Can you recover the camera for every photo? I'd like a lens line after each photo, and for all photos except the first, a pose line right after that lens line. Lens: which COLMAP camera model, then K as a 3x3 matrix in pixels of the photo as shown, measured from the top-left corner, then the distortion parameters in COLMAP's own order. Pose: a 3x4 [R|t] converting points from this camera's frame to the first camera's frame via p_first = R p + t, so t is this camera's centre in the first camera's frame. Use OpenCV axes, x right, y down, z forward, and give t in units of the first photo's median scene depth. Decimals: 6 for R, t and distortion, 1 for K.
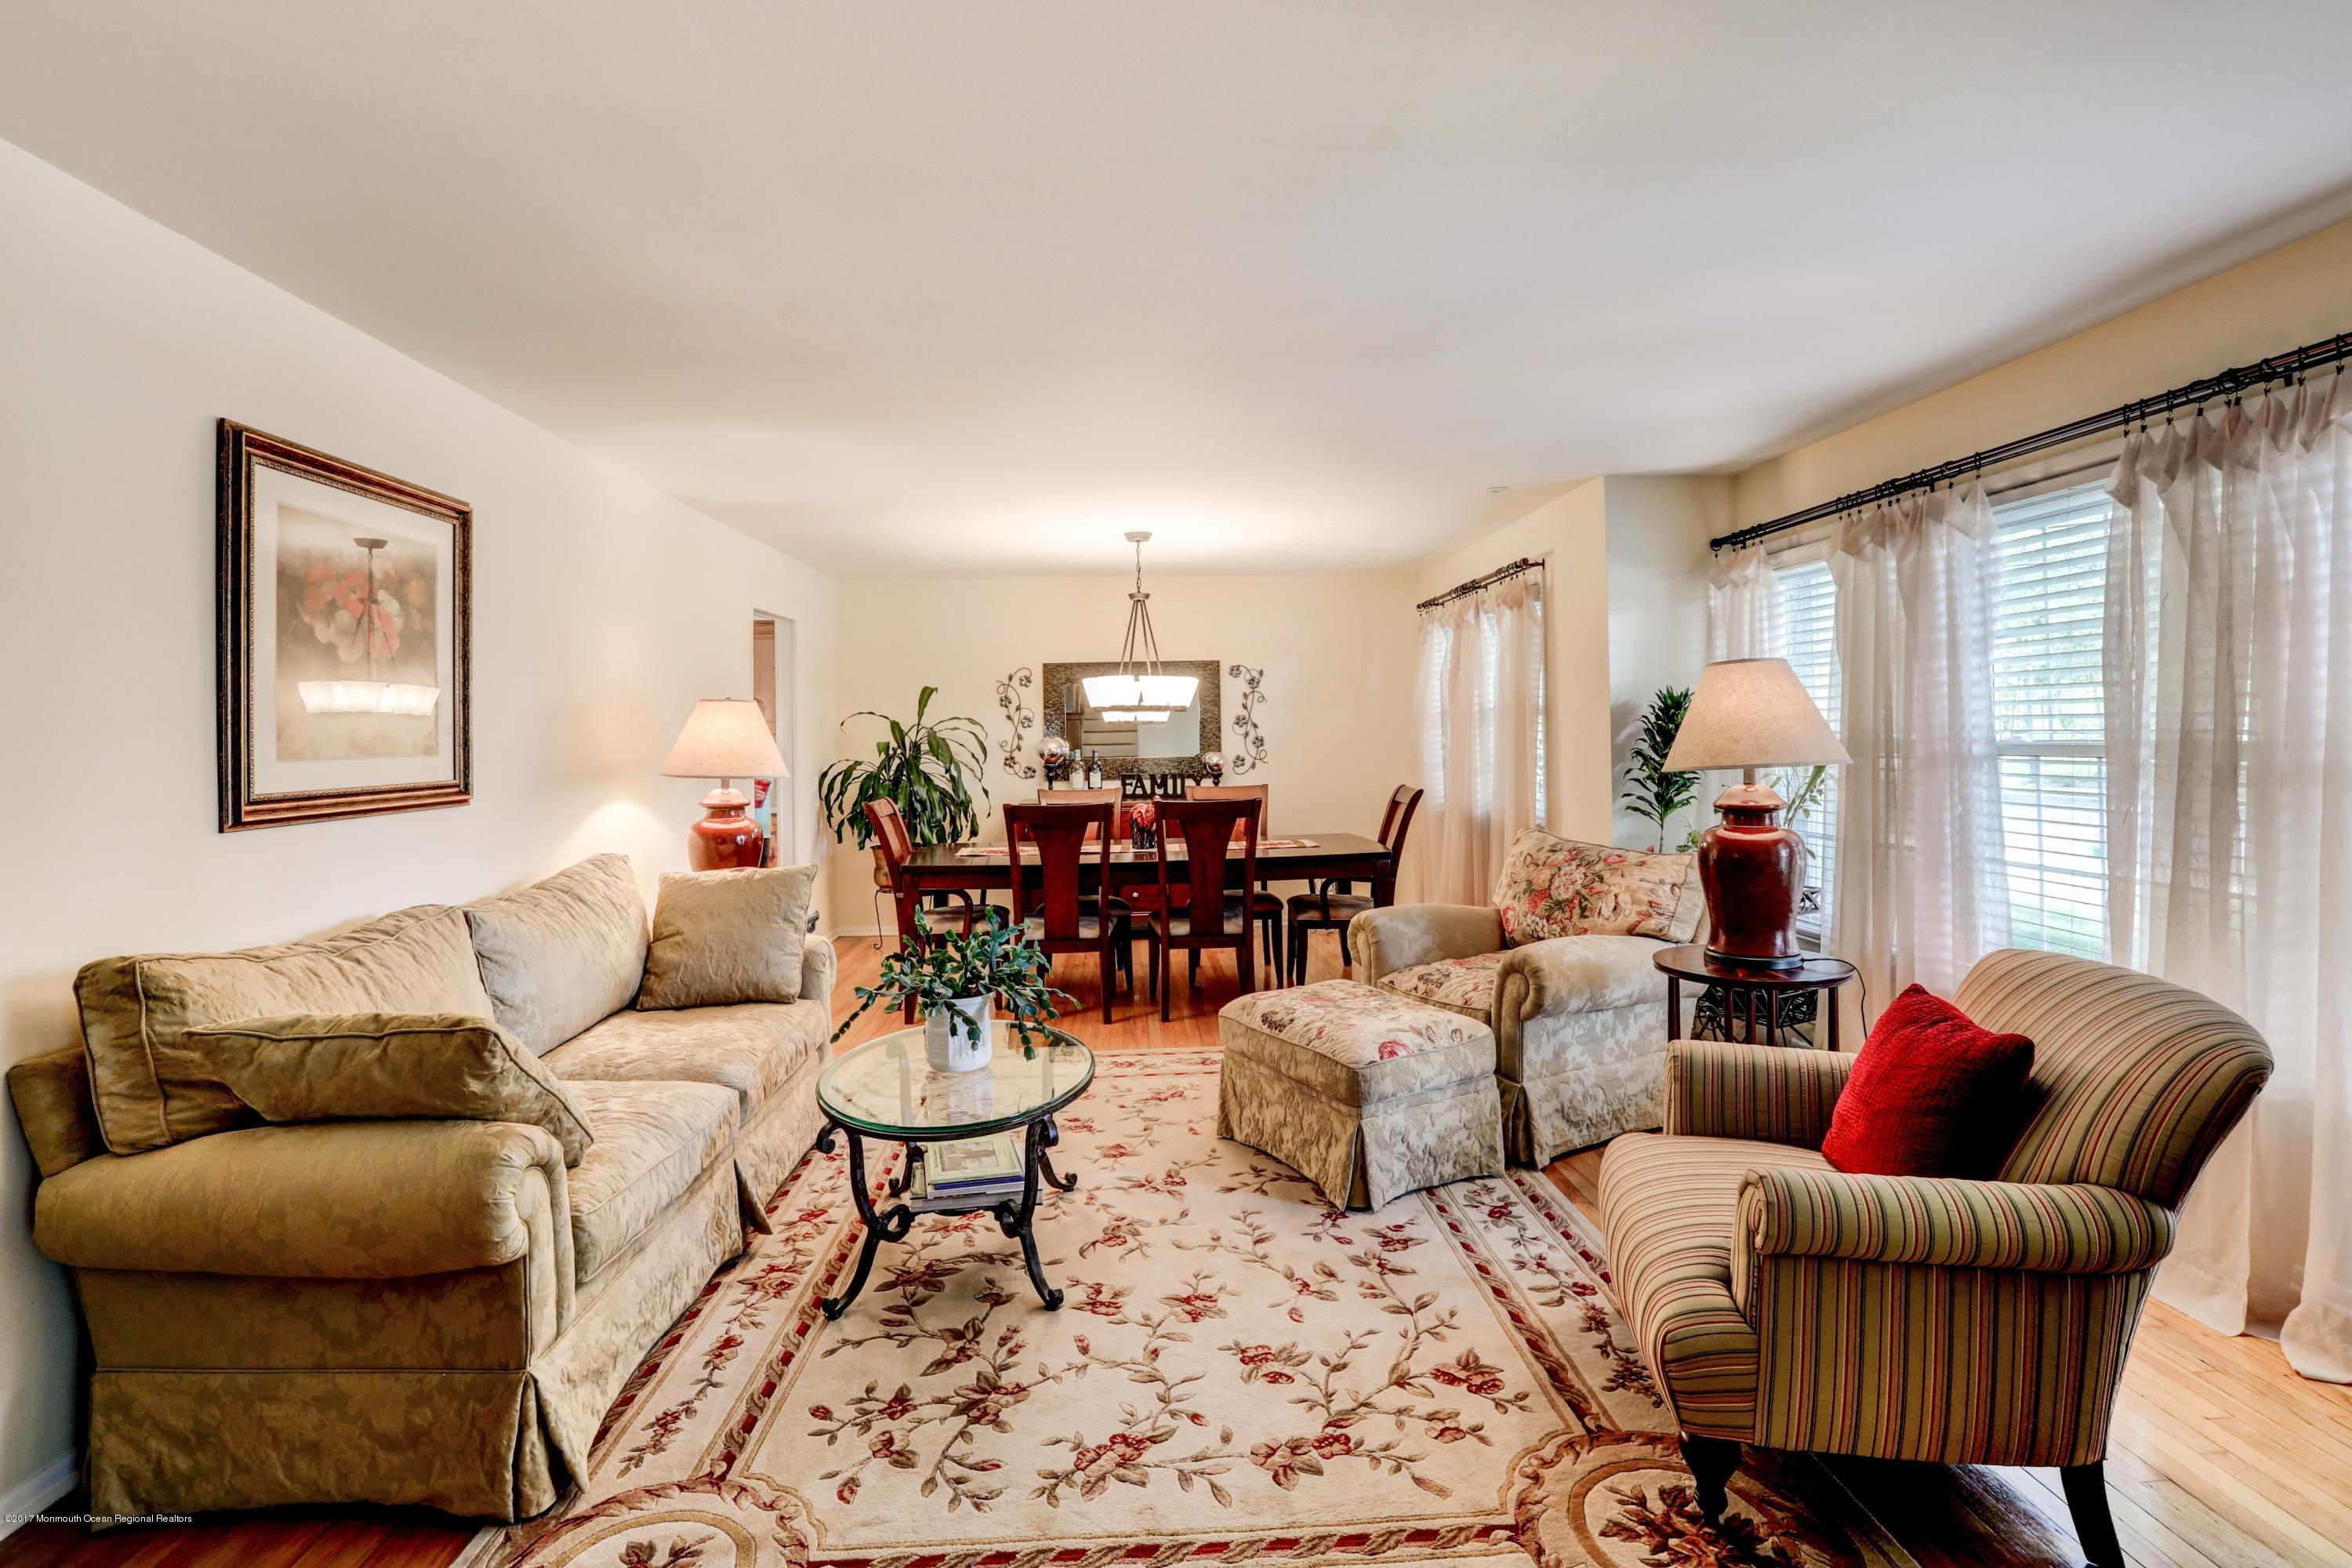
lens RADIAL K [[1266.8, 0, 1179.4], [0, 1266.8, 680.1], [0, 0, 1]] dist [-0.031242, 0.000722]
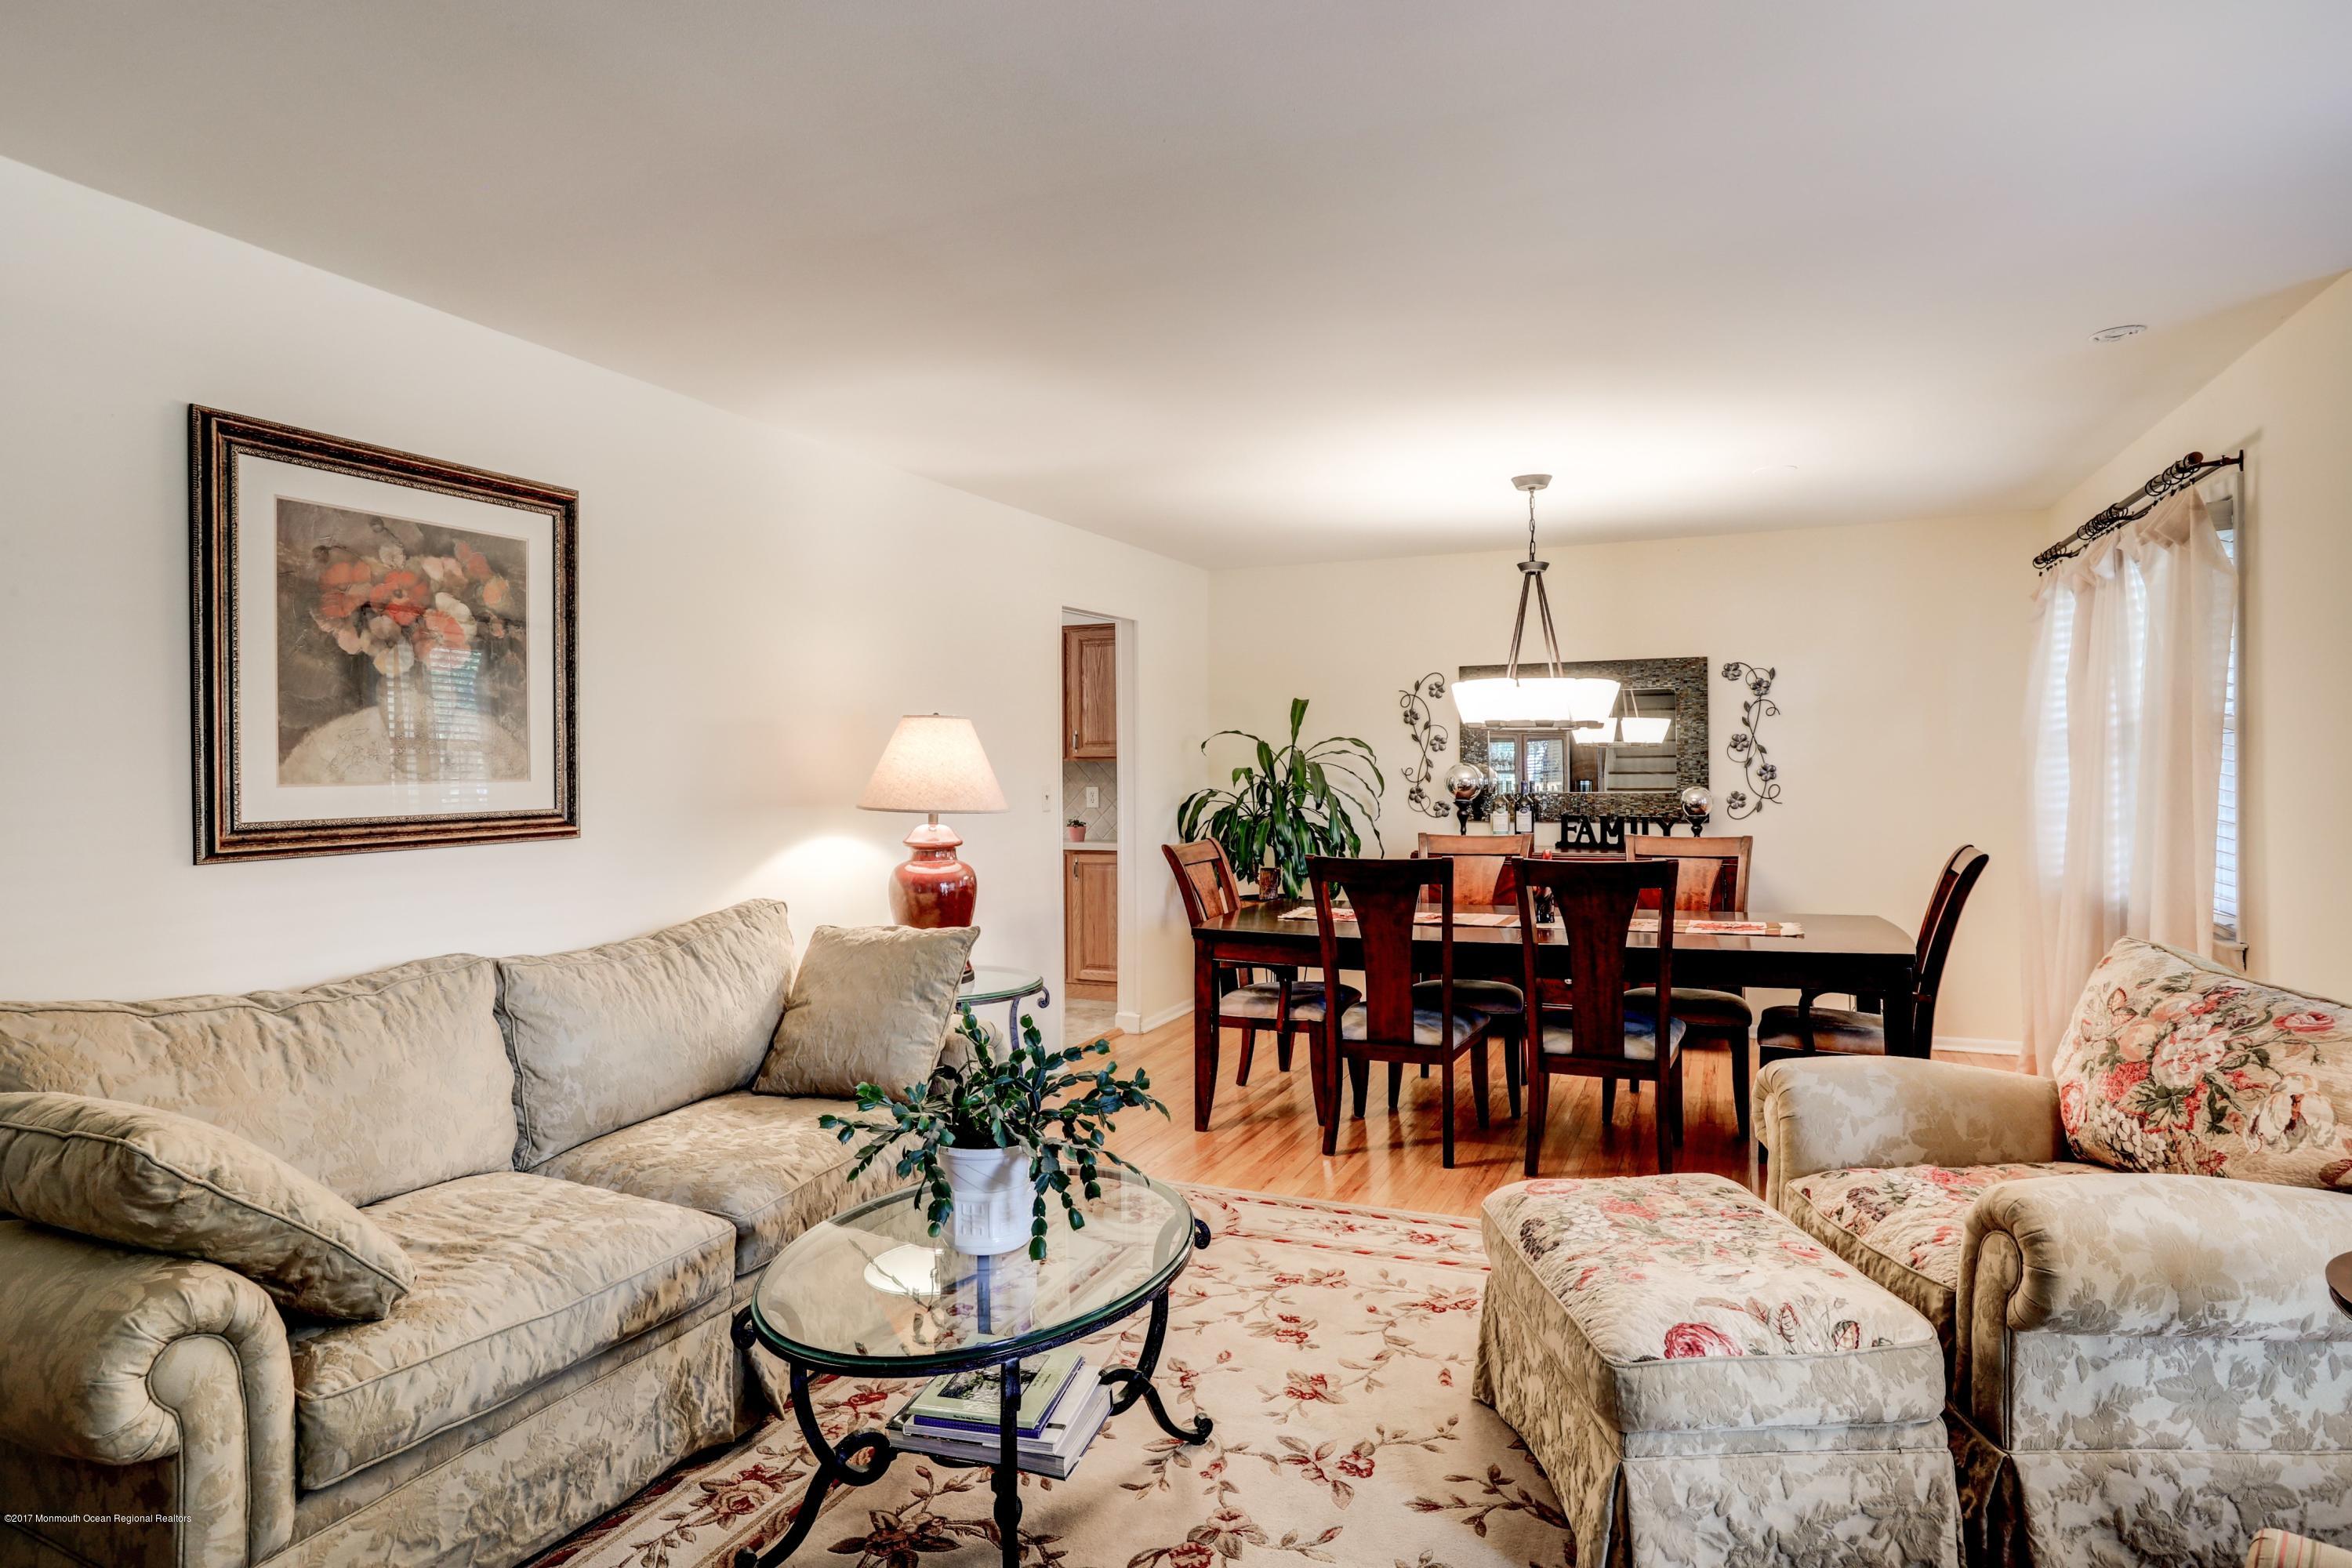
lens RADIAL K [[1411.5, 0, 1056.6], [0, 1411.5, 739.3], [0, 0, 1]] dist [-0.037998, 0.035231]
pose [[0.874548, -0.000295, -0.484939, 0.192211], [0.014649, 0.999560, 0.025809, 0.010437], [0.484718, -0.029675, 0.874167, 0.299350]]
